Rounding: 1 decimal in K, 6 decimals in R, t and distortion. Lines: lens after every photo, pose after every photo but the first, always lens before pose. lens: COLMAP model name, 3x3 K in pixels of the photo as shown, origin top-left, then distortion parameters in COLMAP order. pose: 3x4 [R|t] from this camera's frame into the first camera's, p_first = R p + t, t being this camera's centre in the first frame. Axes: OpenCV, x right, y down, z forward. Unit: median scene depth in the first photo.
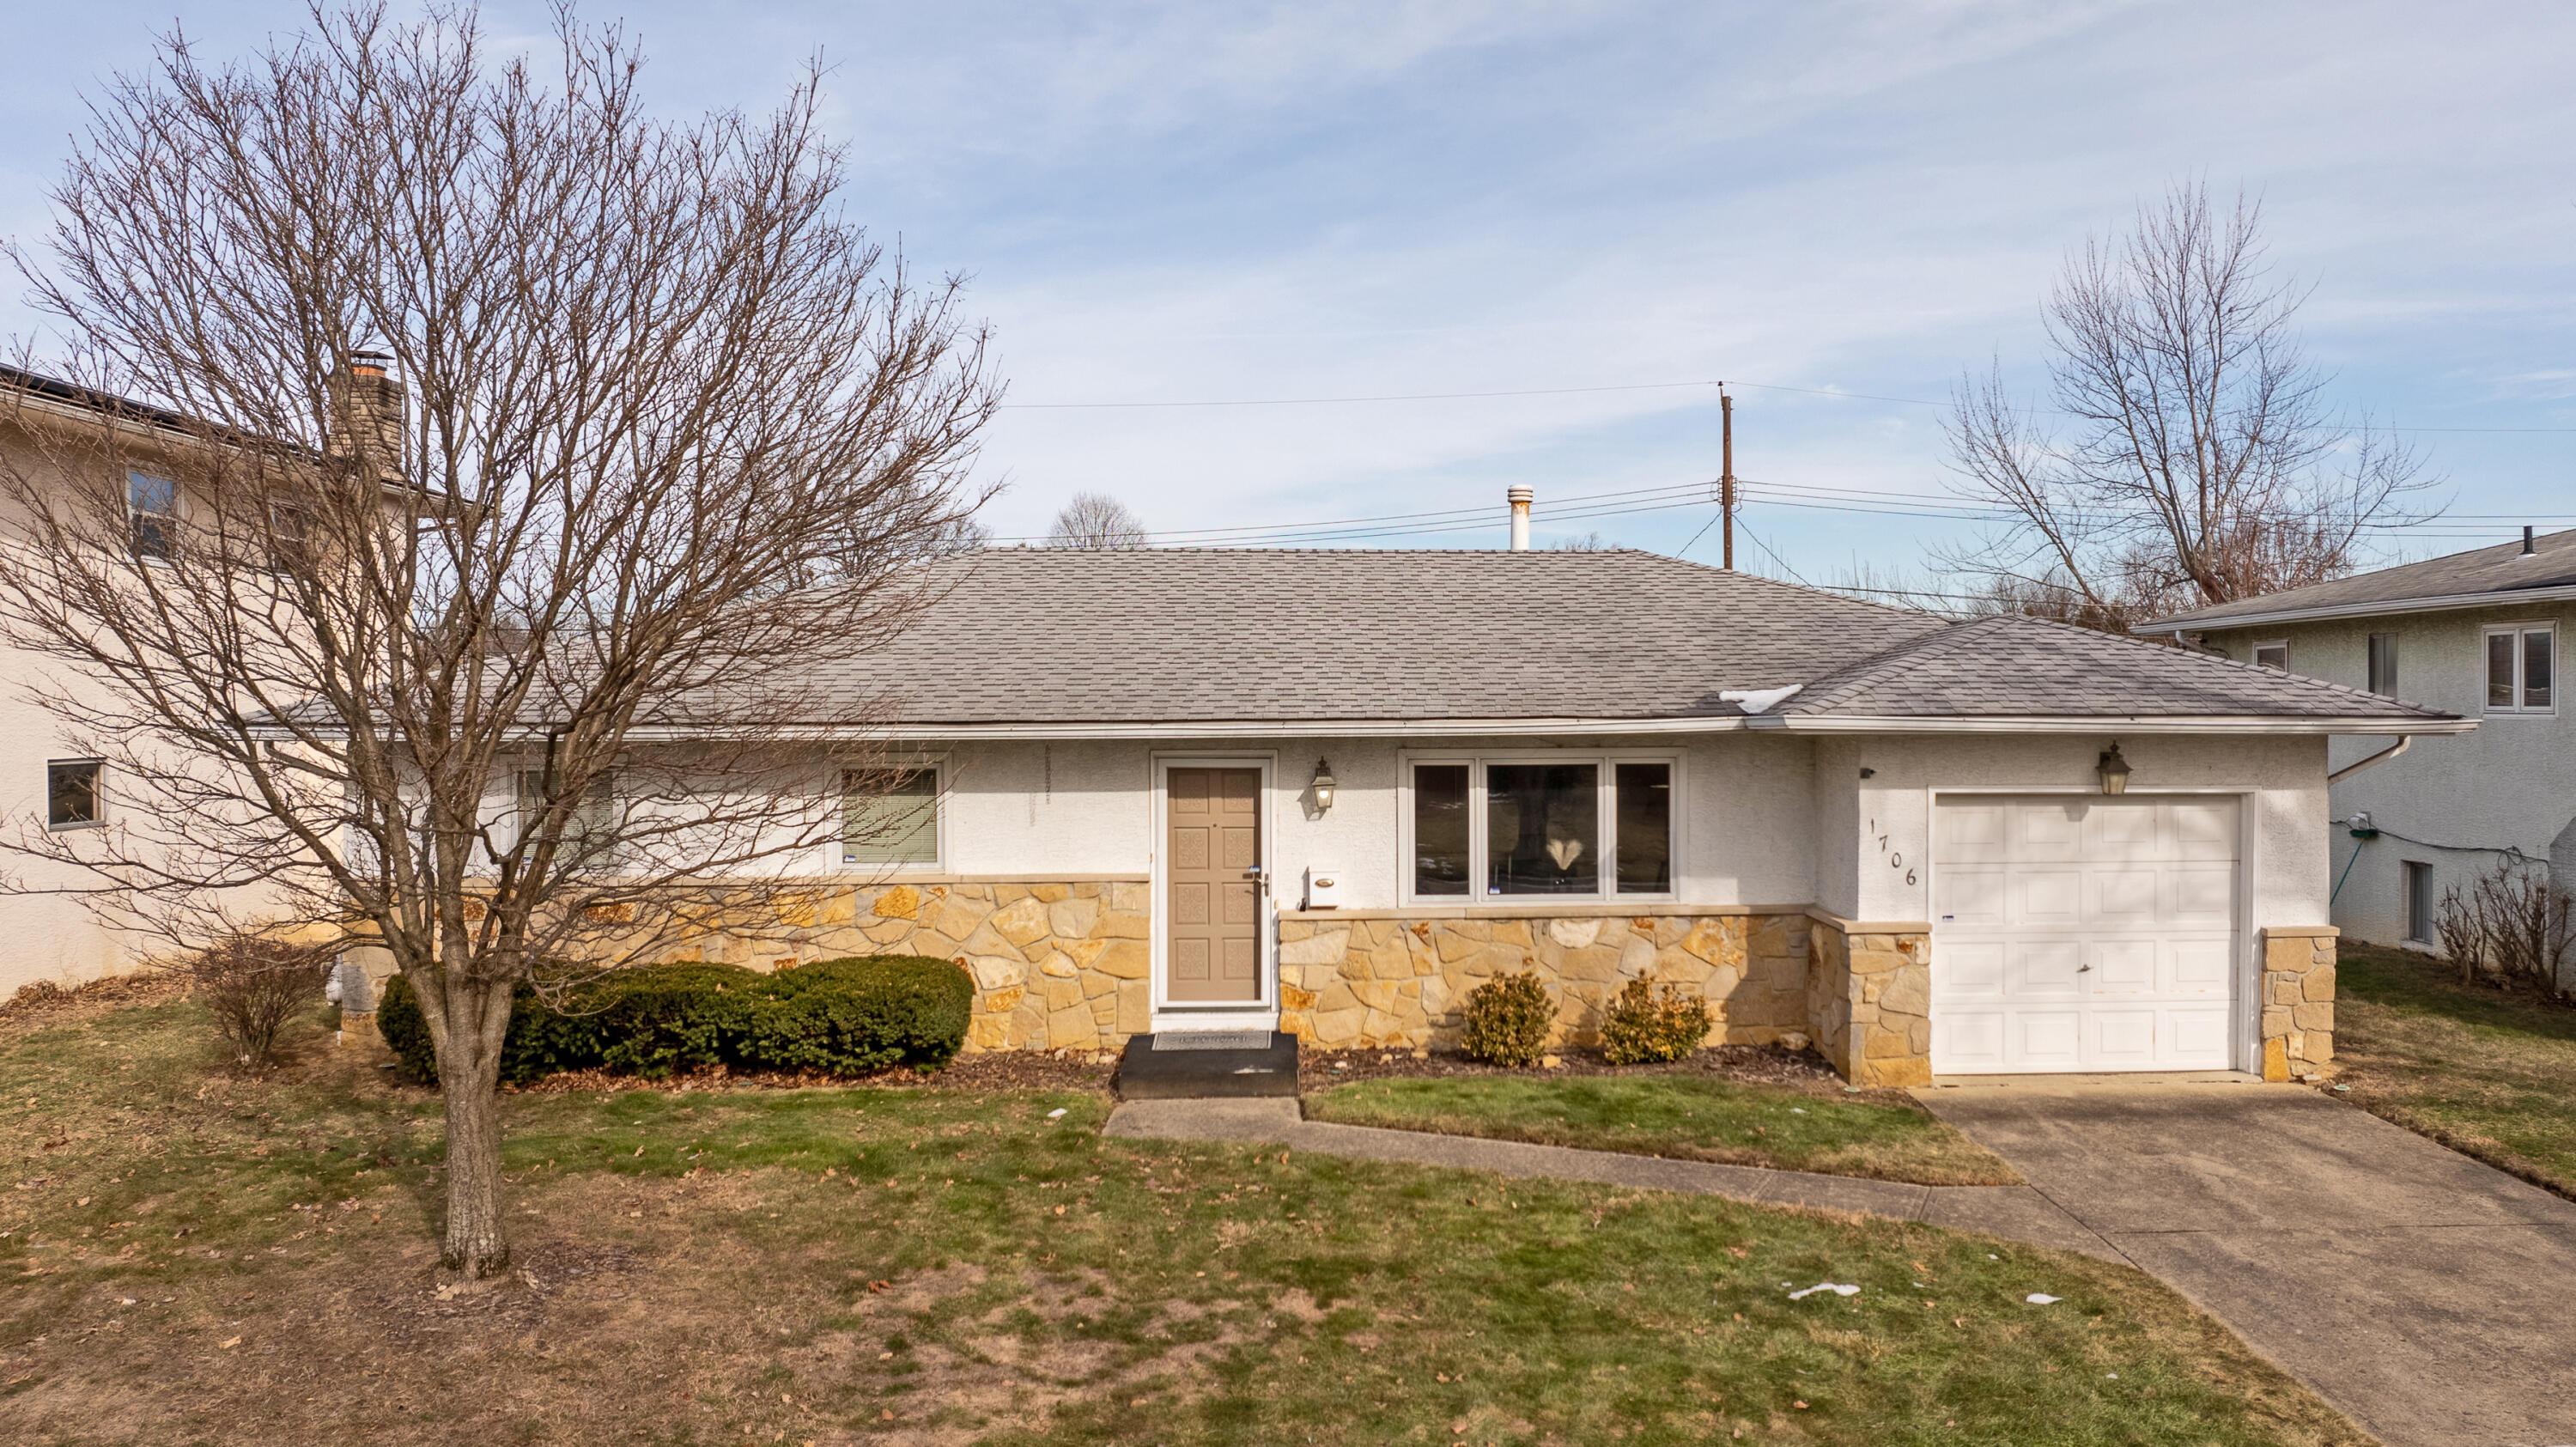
lens RADIAL K [[1820.3, 0, 1303.9], [0, 1820.3, 720.3], [0, 0, 1]] dist [-0.017439, -0.000177]
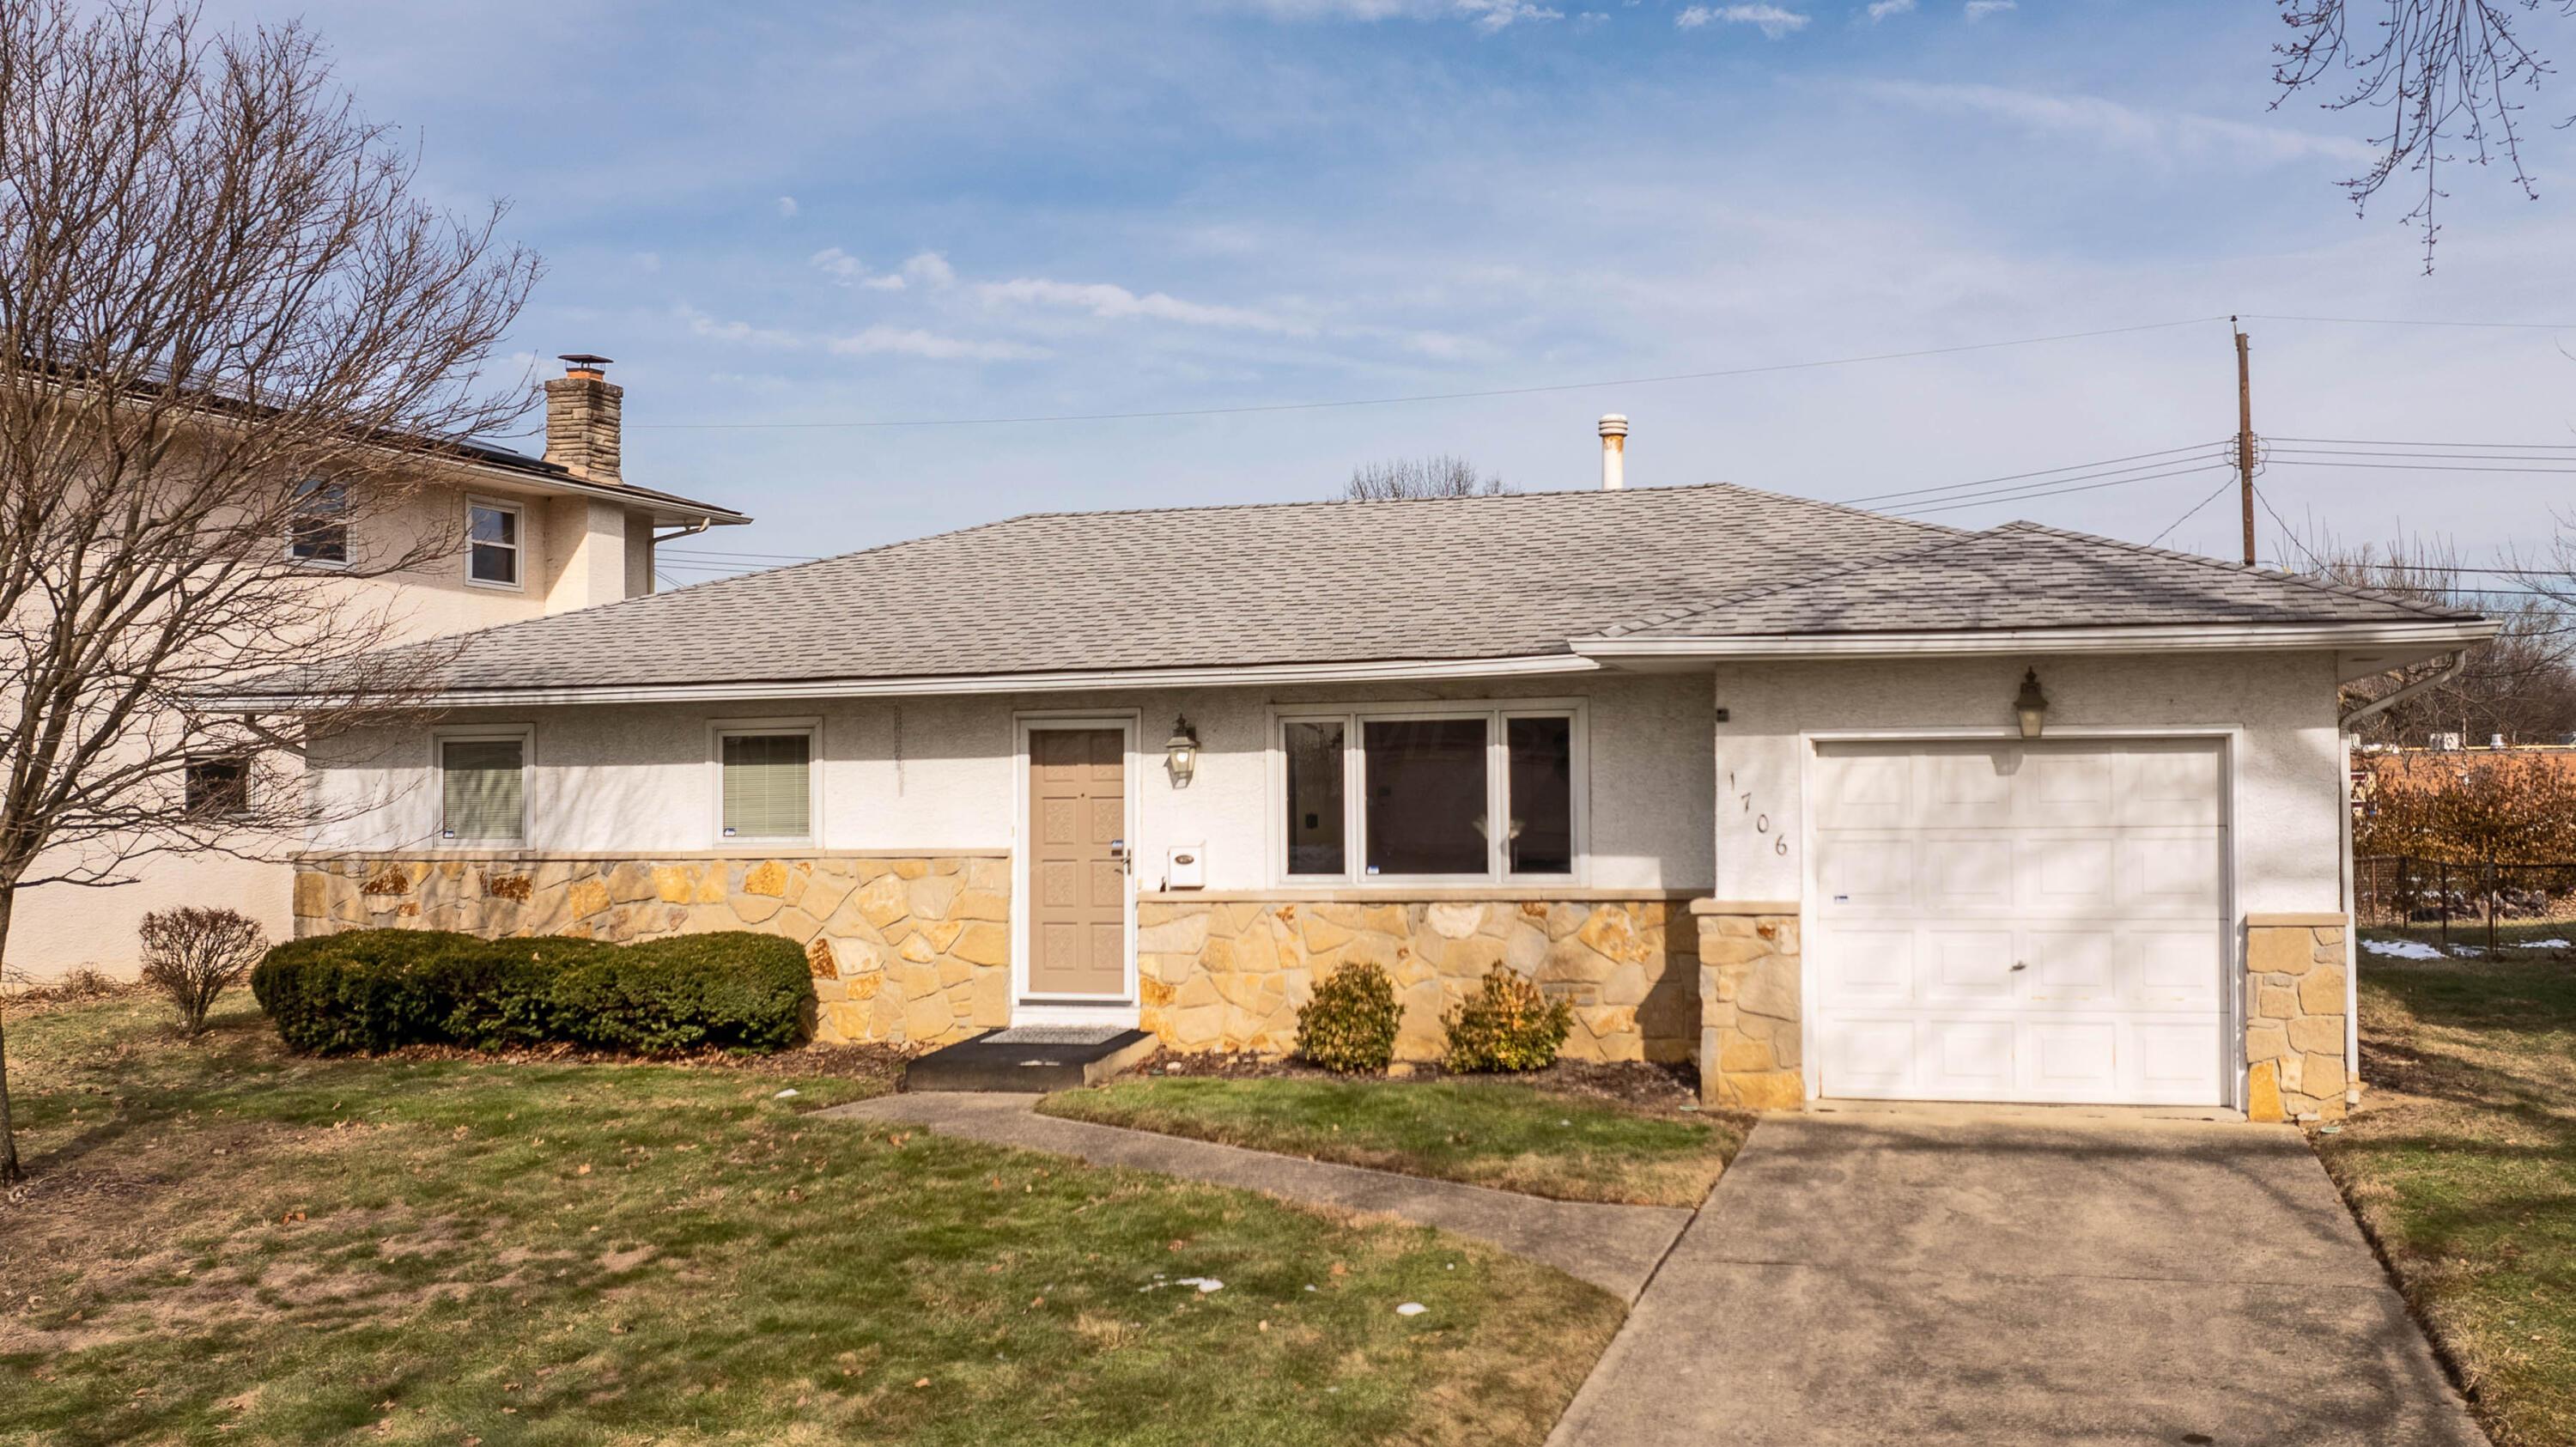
lens RADIAL K [[2104.8, 0, 1629.1], [0, 2104.8, 770.2], [0, 0, 1]] dist [-0.011271, -0.010059]
pose [[0.960081, -0.009111, -0.279573, 0.518657], [0.003813, 0.999803, -0.019487, 0.070013], [0.279696, 0.017643, 0.959927, 0.097260]]
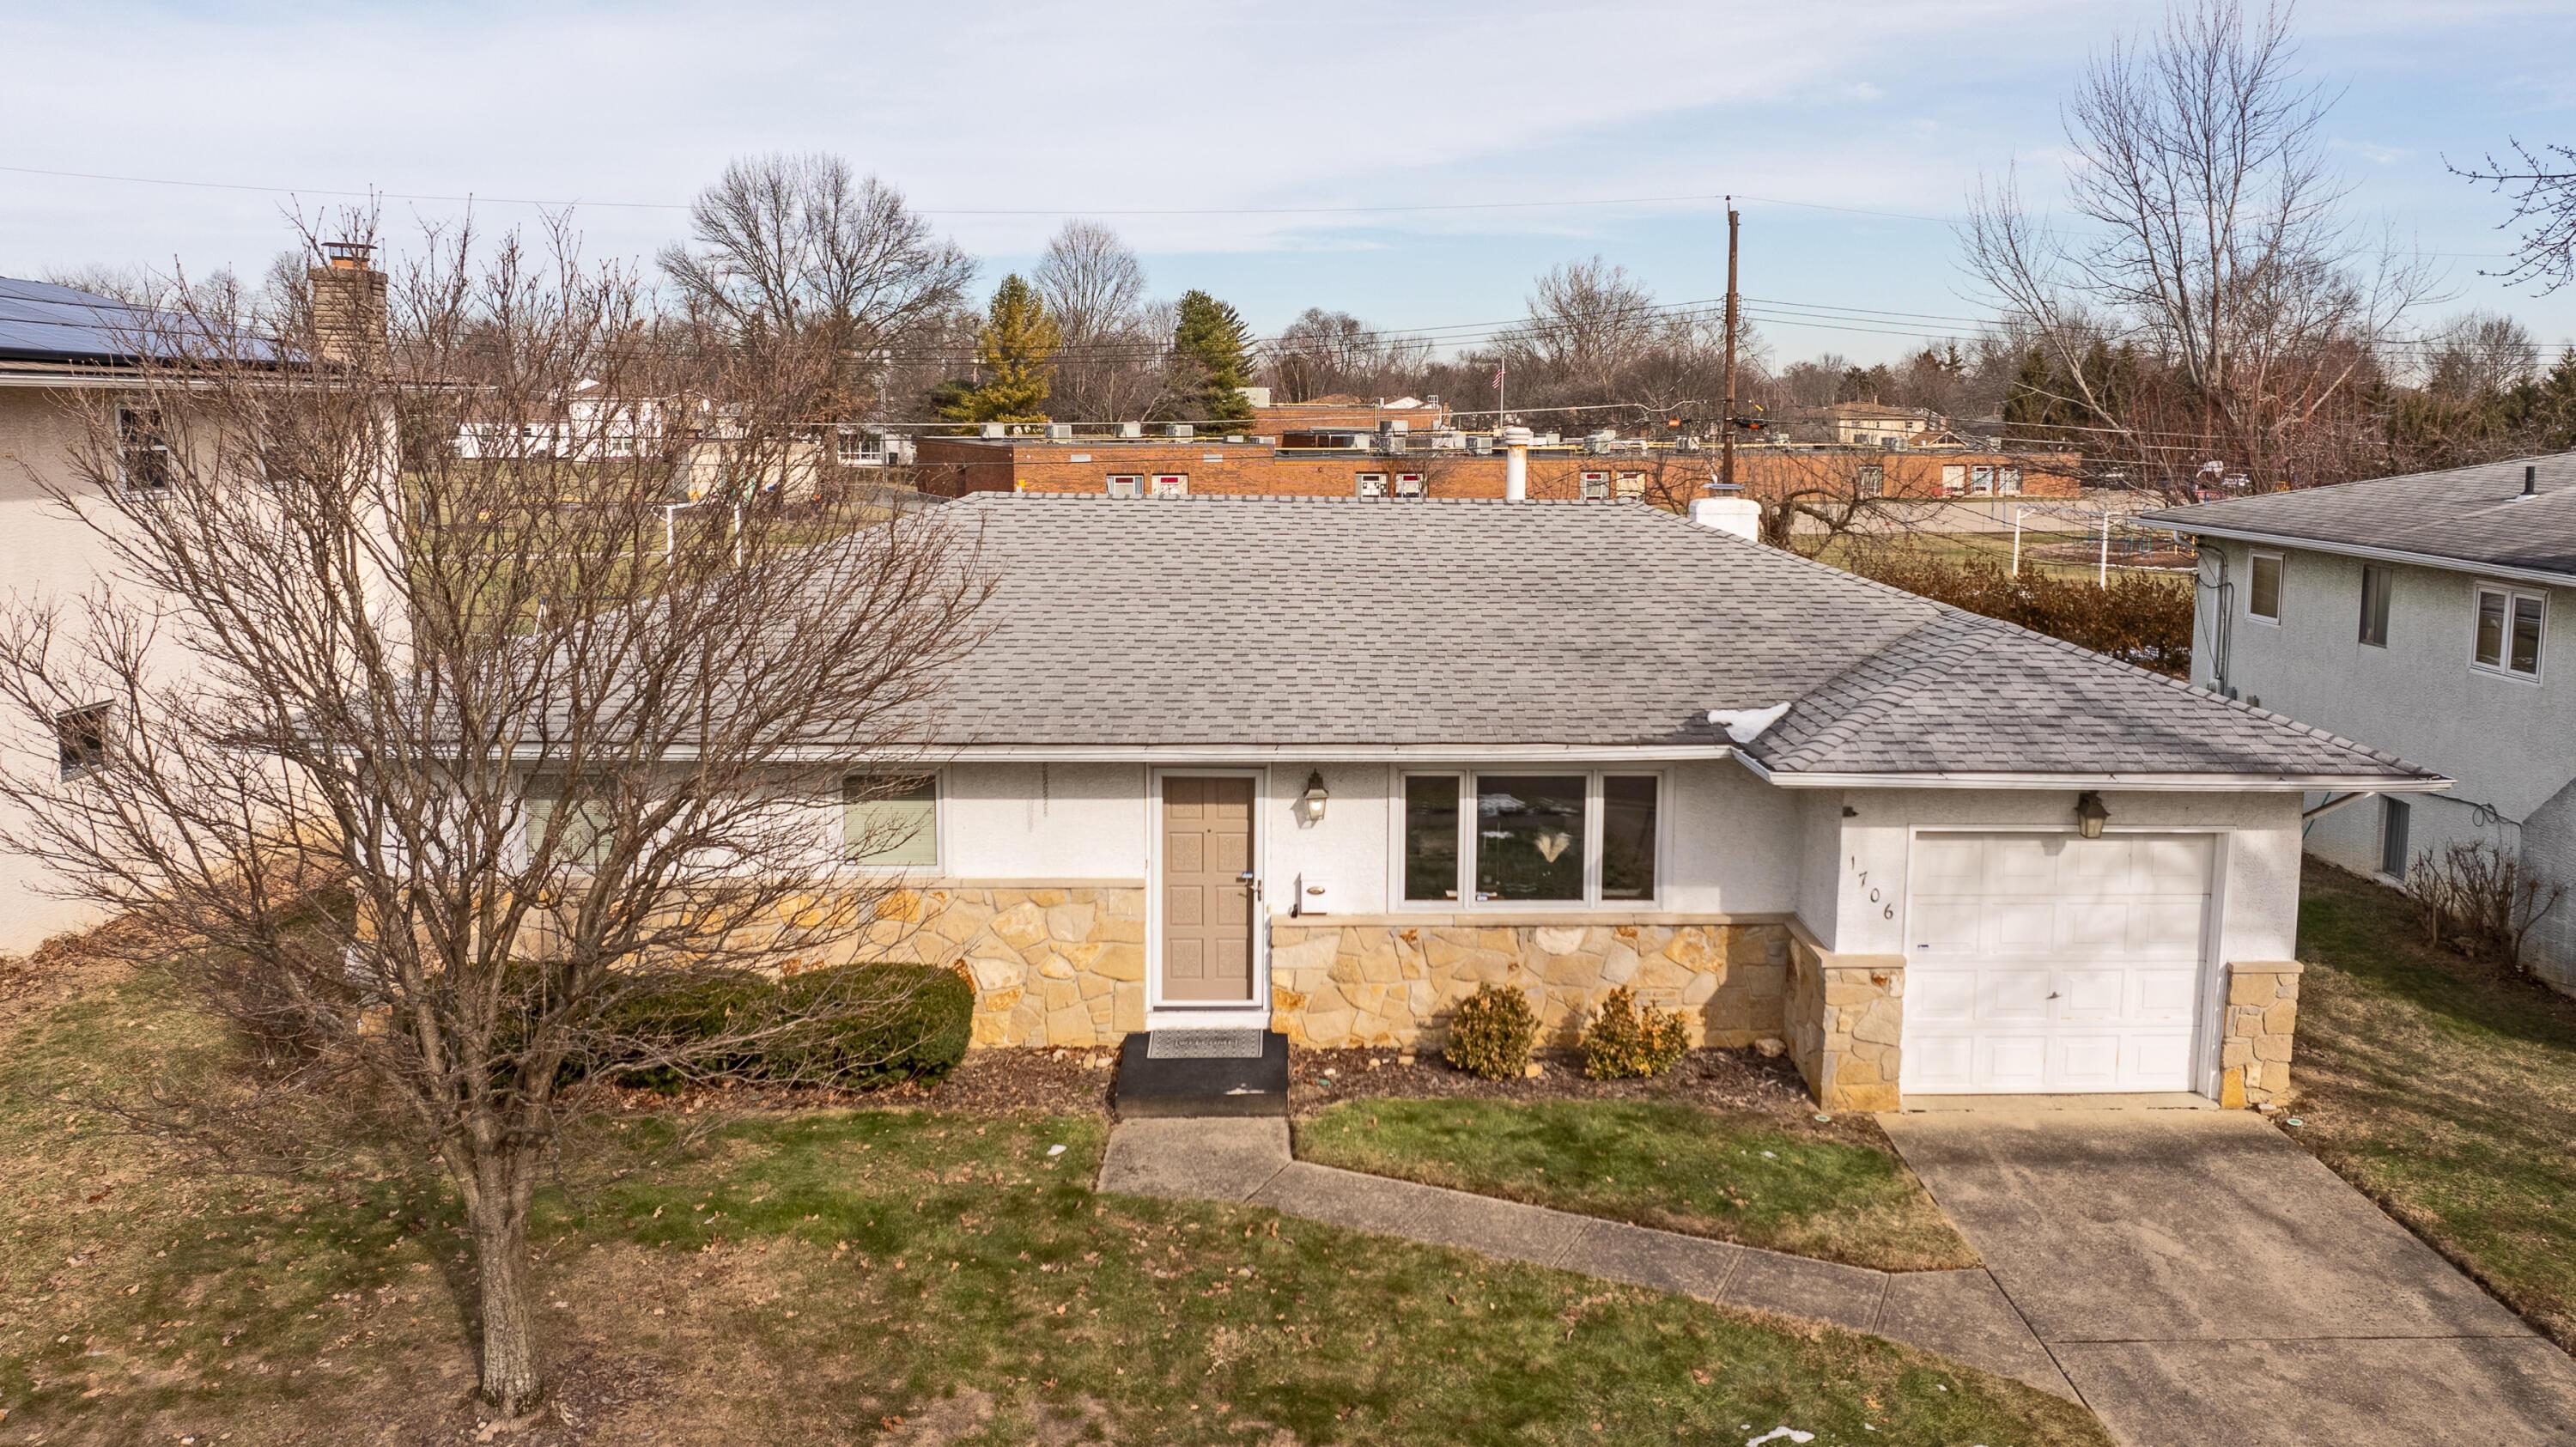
lens RADIAL K [[1849.0, 0, 1295.6], [0, 1849.0, 557.7], [0, 0, 1]] dist [-0.020589, 0.004141]
pose [[0.999951, 0.009915, -0.000693, -0.001309], [-0.009794, 0.994859, 0.100790, -0.210067], [0.001689, -0.100779, 0.994907, -0.014643]]
